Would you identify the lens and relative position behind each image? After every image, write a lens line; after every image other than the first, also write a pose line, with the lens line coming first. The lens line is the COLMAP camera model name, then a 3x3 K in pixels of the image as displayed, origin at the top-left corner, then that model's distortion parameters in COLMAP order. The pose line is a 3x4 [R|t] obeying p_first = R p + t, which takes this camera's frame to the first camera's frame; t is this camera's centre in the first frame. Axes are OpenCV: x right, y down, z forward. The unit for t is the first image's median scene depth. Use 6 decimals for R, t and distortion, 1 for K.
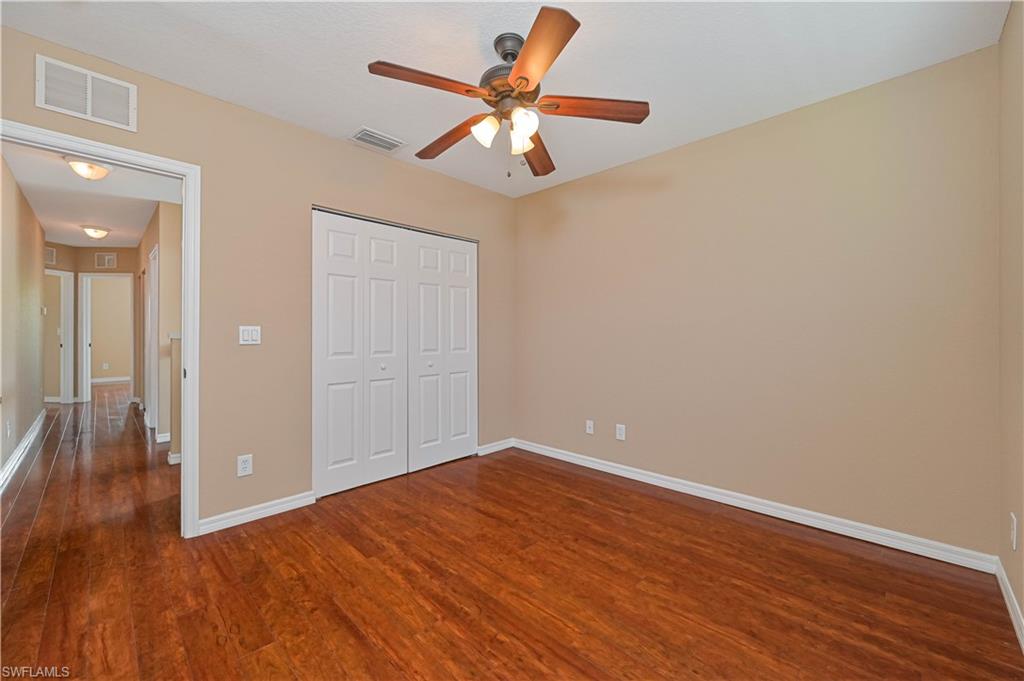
lens RADIAL K [[407.2, 0, 516.1], [0, 407.2, 335.4], [0, 0, 1]] dist [0.000256, -0.000199]
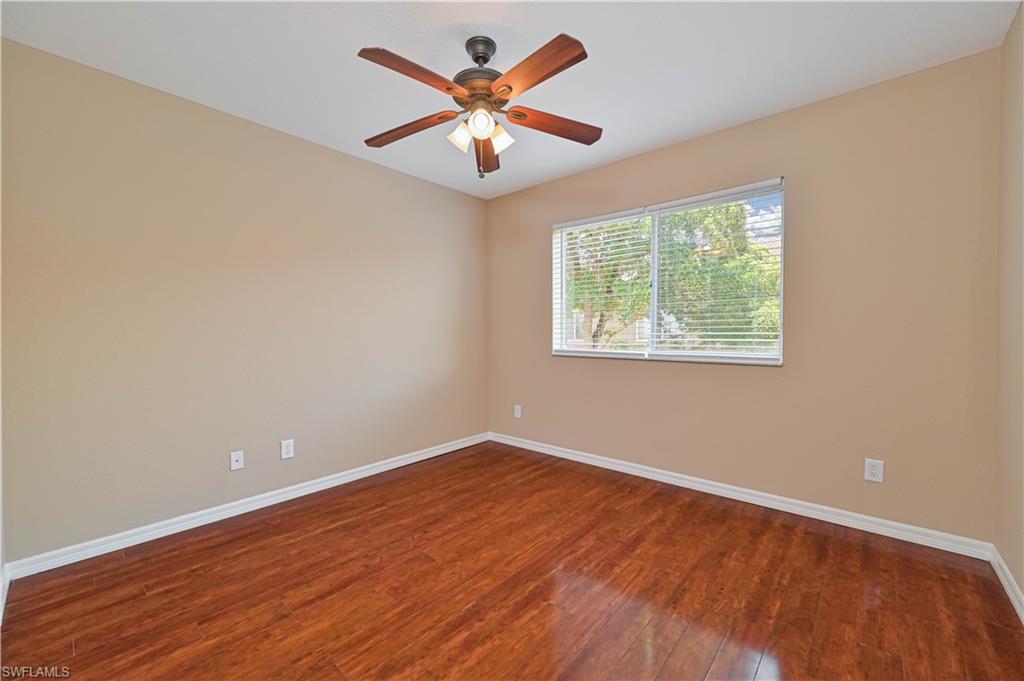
lens RADIAL K [[407.2, 0, 513.3], [0, 407.2, 336.5], [0, 0, 1]] dist [0.000256, -0.000199]
pose [[-0.052078, -0.008904, 0.998603, -0.821637], [0.010307, 0.999902, 0.009453, -0.000973], [-0.998590, 0.010785, -0.051981, 0.759610]]
